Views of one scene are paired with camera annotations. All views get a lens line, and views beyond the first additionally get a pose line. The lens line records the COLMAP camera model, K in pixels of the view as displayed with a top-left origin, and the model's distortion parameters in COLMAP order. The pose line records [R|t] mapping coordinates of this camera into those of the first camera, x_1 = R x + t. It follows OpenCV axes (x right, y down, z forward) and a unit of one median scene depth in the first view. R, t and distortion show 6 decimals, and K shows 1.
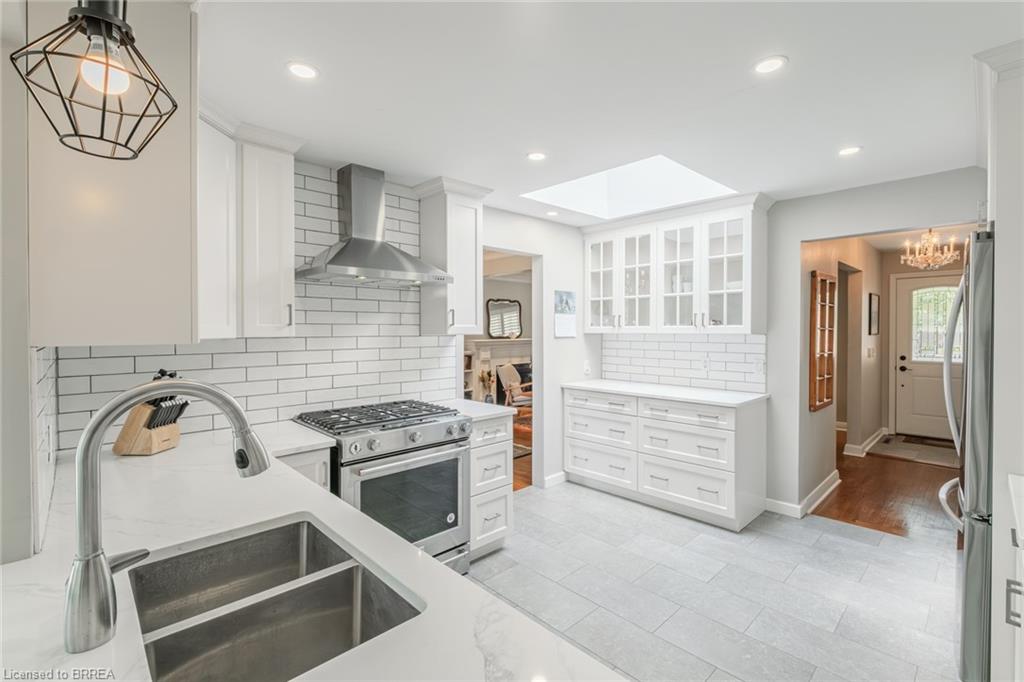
lens RADIAL K [[455.7, 0, 524.0], [0, 455.7, 332.1], [0, 0, 1]] dist [0.000040, -0.000159]
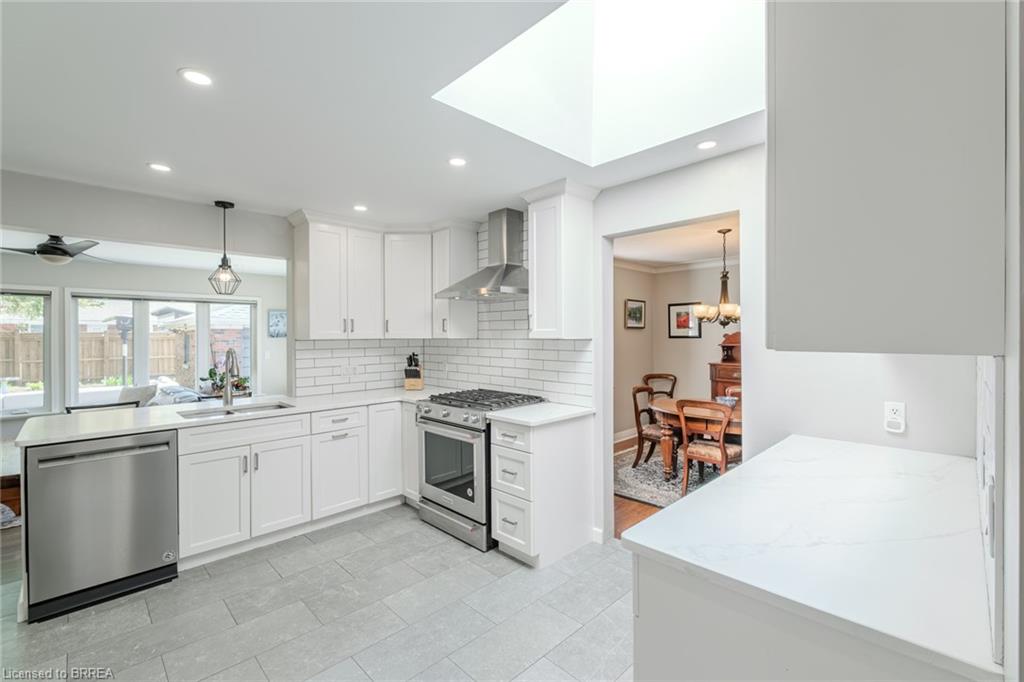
lens RADIAL K [[447.0, 0, 519.5], [0, 447.0, 335.4], [0, 0, 1]] dist [0.000637, -0.000219]
pose [[0.007719, 0.003128, -0.999965, 0.837956], [-0.003637, 0.999989, 0.003100, -0.004632], [0.999964, 0.003613, 0.007730, 0.933061]]
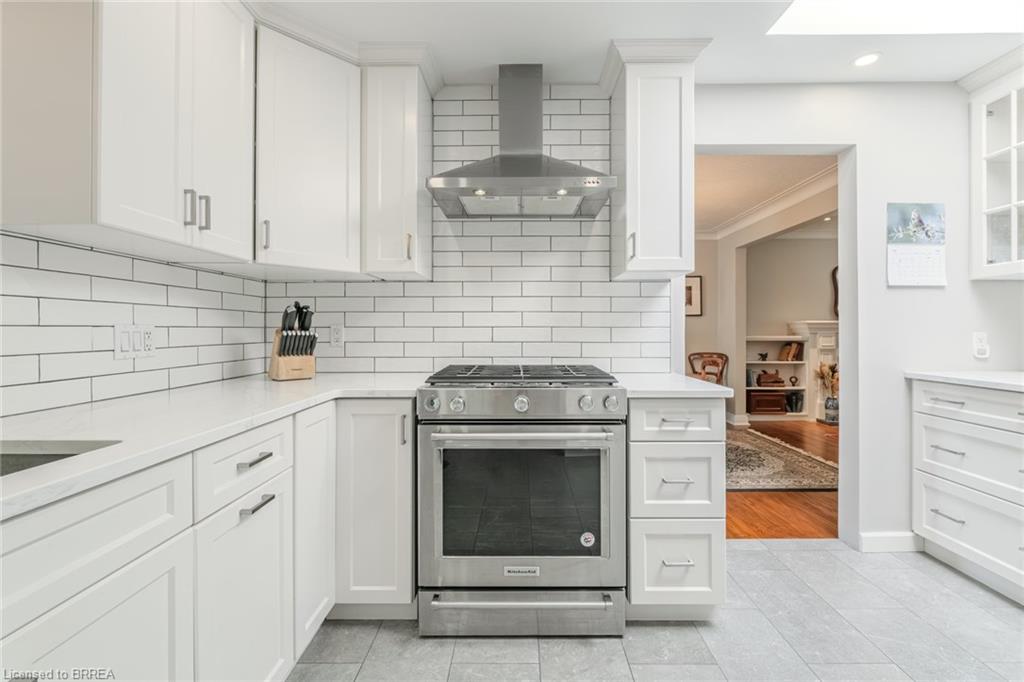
lens RADIAL K [[448.3, 0, 519.4], [0, 448.3, 328.5], [0, 0, 1]] dist [0.007905, -0.008994]
pose [[0.707736, -0.002760, -0.706471, 0.185824], [-0.004484, 0.999955, -0.008398, 0.094142], [0.706463, 0.009111, 0.707692, 0.396750]]
